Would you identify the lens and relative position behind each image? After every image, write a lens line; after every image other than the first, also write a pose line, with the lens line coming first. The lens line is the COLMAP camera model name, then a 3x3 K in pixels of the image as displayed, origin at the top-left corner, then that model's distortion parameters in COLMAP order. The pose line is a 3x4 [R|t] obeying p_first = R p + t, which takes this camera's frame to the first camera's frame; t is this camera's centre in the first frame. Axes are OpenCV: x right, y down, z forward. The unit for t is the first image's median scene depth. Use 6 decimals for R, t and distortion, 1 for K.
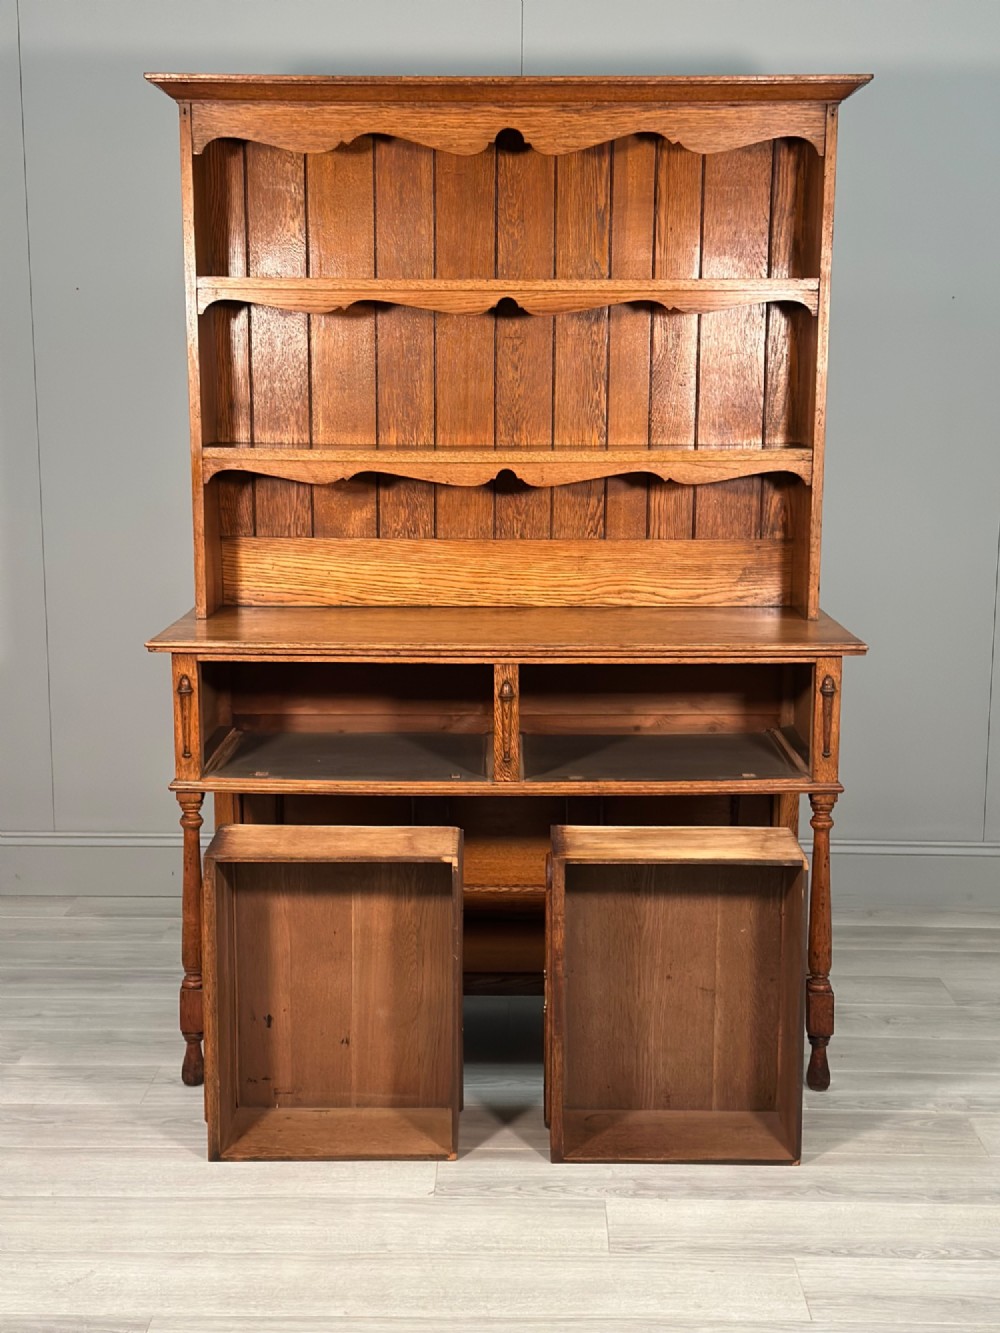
lens RADIAL K [[1852.3, 0, 502.9], [0, 1852.3, 675.2], [0, 0, 1]] dist [0.178319, -0.348748]
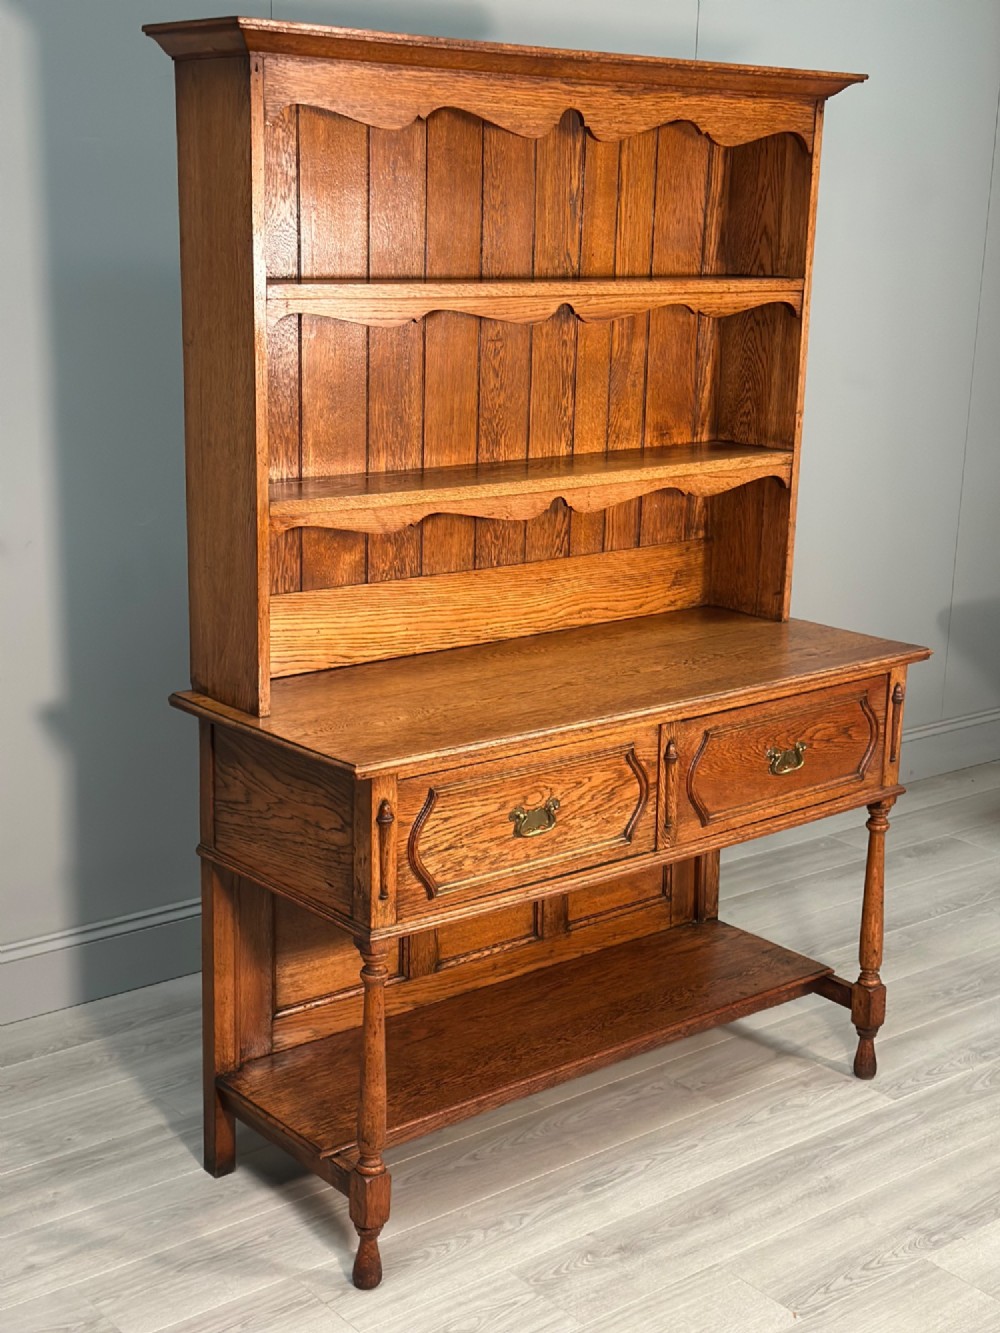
lens RADIAL K [[1852.3, 0, 502.9], [0, 1852.3, 675.2], [0, 0, 1]] dist [0.178319, -0.348748]
pose [[0.765854, -0.142640, 0.626994, -0.602711], [0.089231, 0.989227, 0.116055, -0.136045], [-0.636793, -0.032933, 0.770331, 0.342932]]
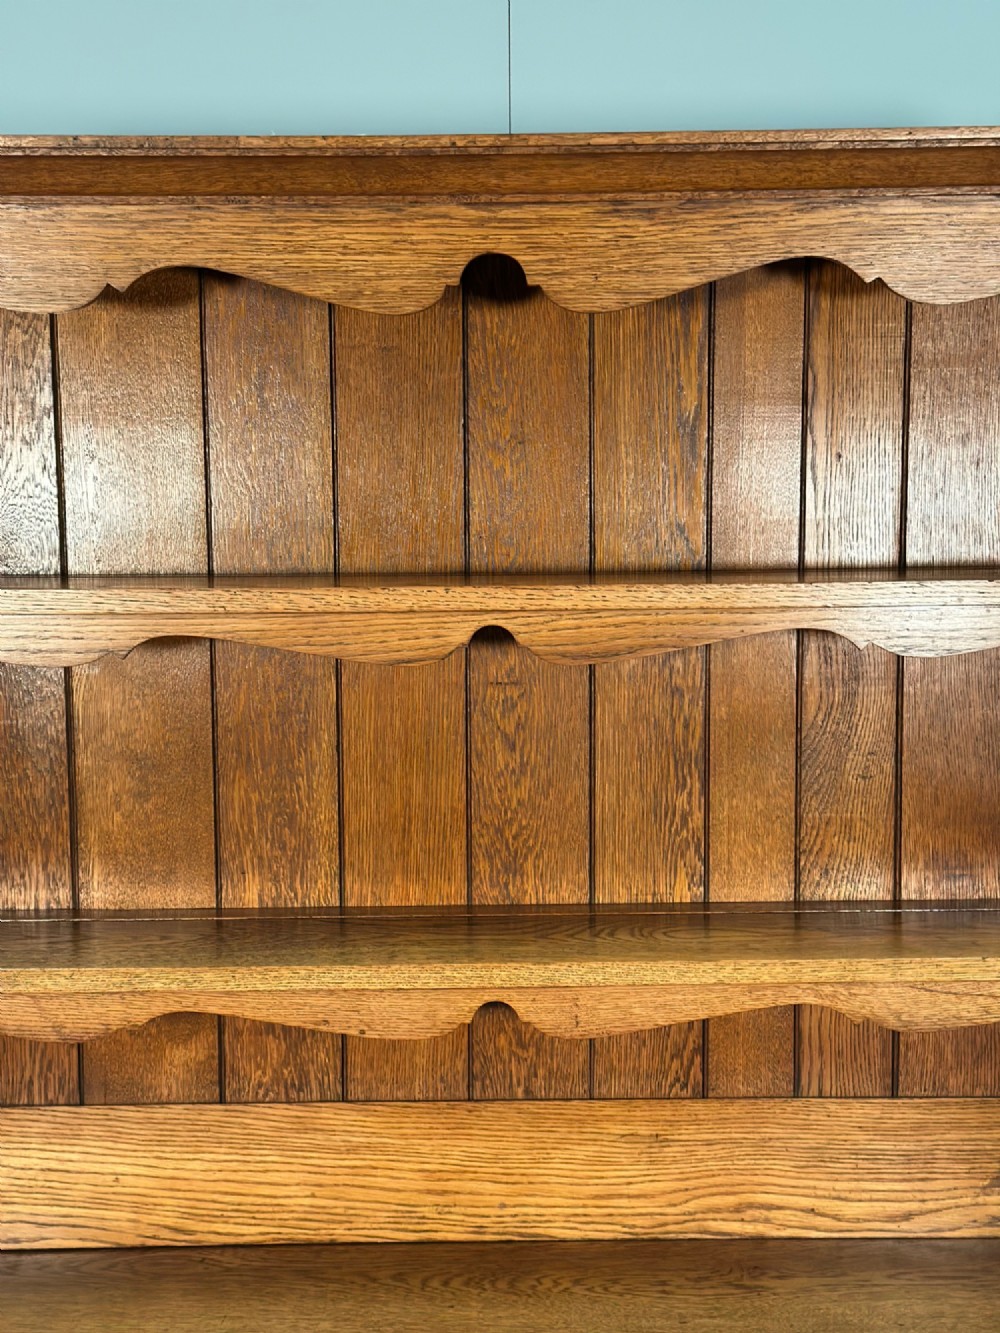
lens RADIAL K [[1852.3, 0, 502.9], [0, 1852.3, 675.2], [0, 0, 1]] dist [0.178319, -0.348748]
pose [[0.999869, -0.012703, 0.010047, 0.000339], [0.013216, 0.998516, -0.052827, -0.170156], [-0.009361, 0.052953, 0.998553, 0.569842]]
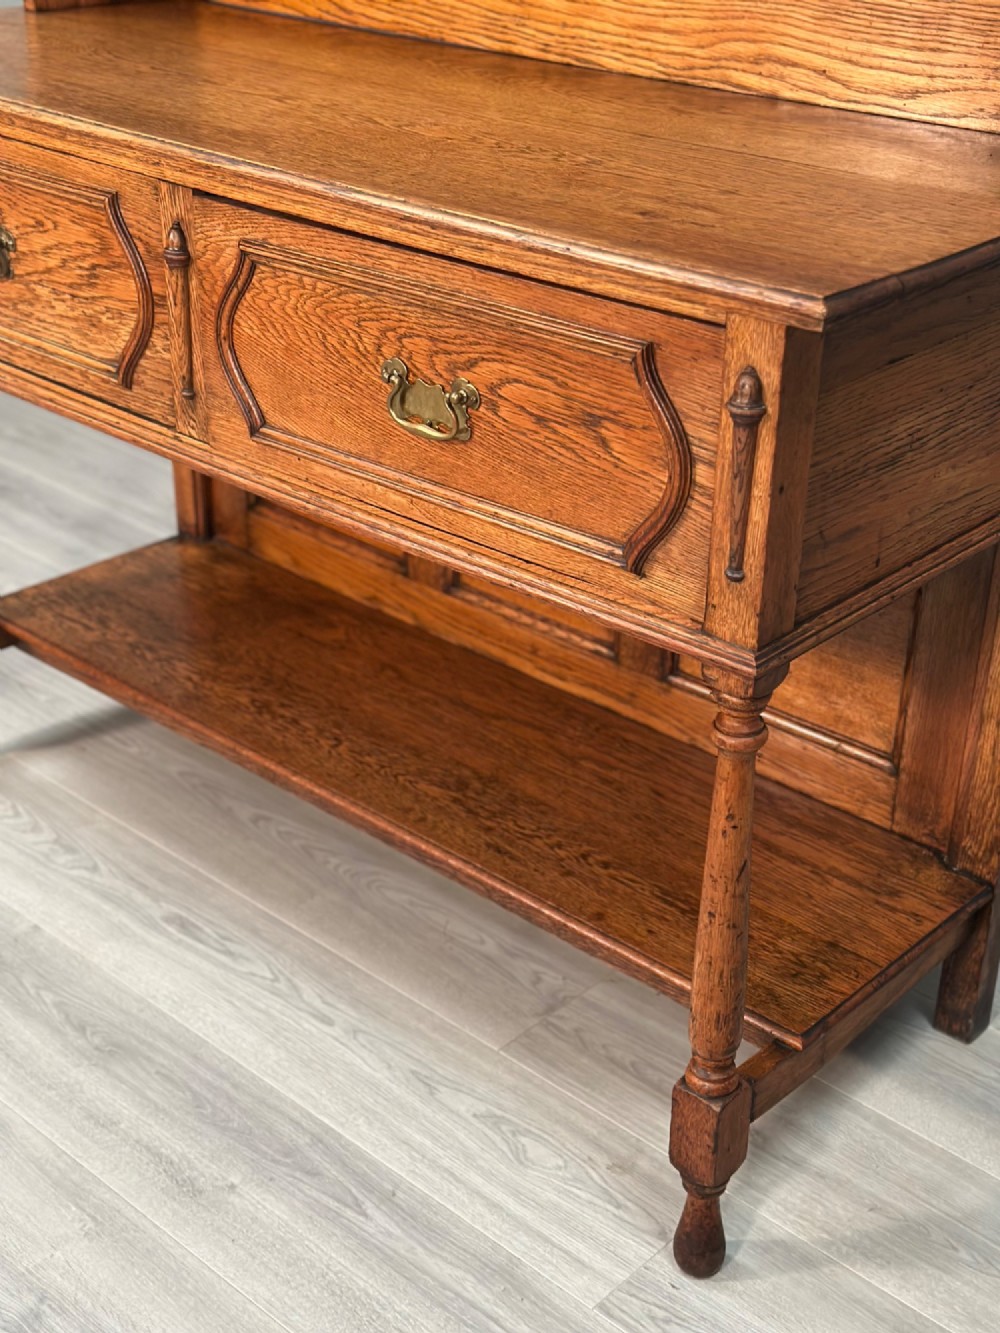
lens RADIAL K [[1852.3, 0, 502.9], [0, 1852.3, 675.2], [0, 0, 1]] dist [0.178319, -0.348748]
pose [[0.742037, 0.317807, -0.590238, 0.356359], [-0.126540, 0.931056, 0.342232, -0.059226], [0.658308, -0.179261, 0.731093, 0.671981]]
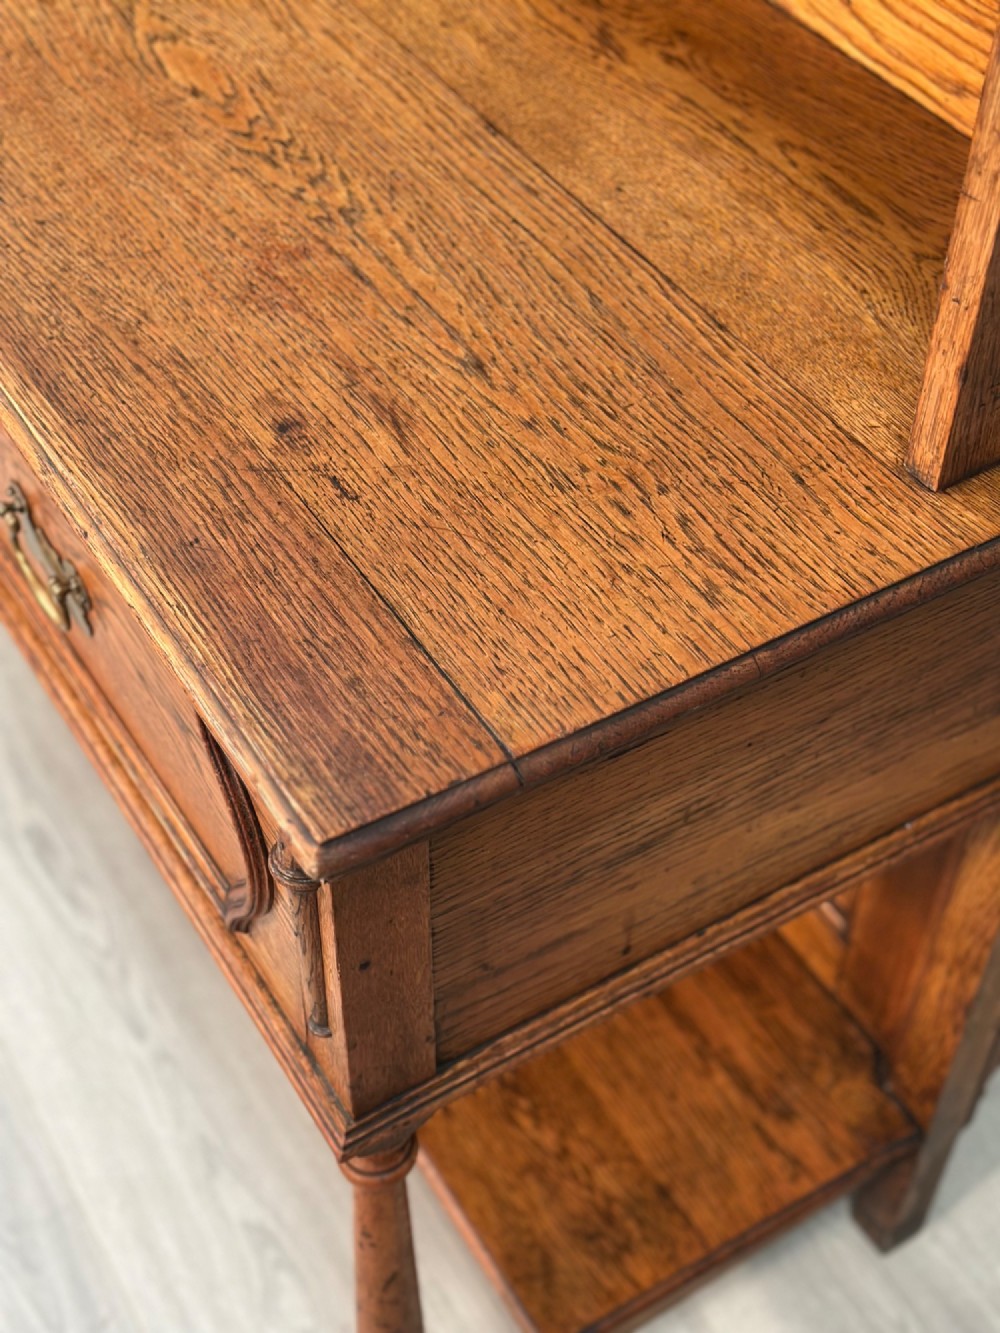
lens RADIAL K [[1872.6, 0, 497.1], [0, 1872.6, 684.2], [0, 0, 1]] dist [0.175836, -0.364624]
pose [[0.526550, 0.621887, -0.579656, 0.295213], [-0.148405, 0.738602, 0.657603, -0.155508], [0.837090, -0.260237, 0.481203, 0.884267]]
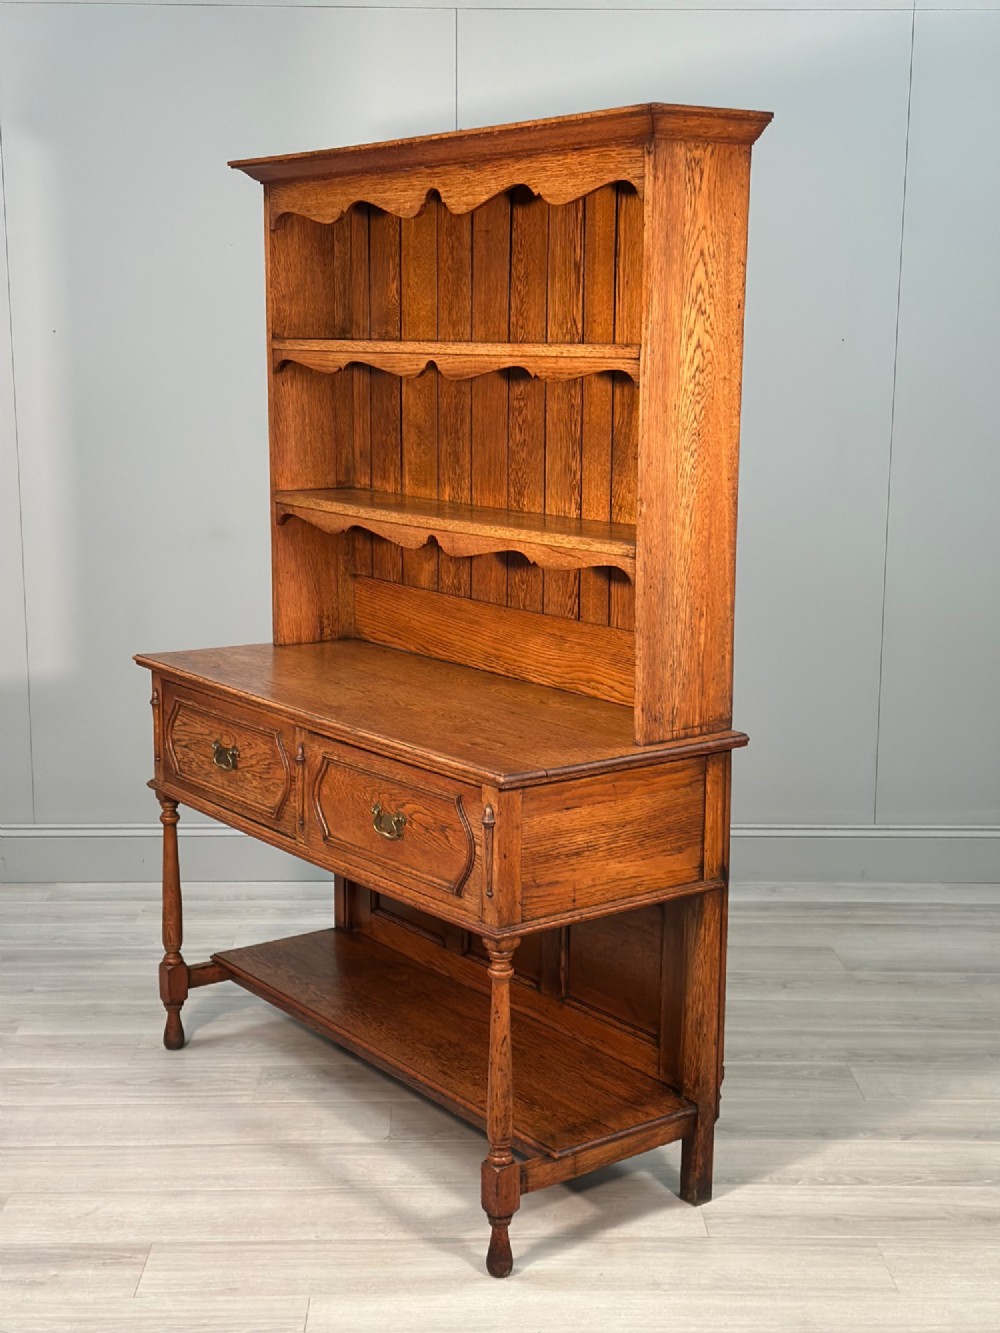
lens RADIAL K [[1836.7, 0, 498.3], [0, 1836.7, 659.8], [0, 0, 1]] dist [0.122947, -0.017533]
pose [[0.598170, 0.141515, -0.788775, 0.815073], [-0.138857, 0.987699, 0.071902, -0.124214], [0.789248, 0.066518, 0.610462, 0.457353]]
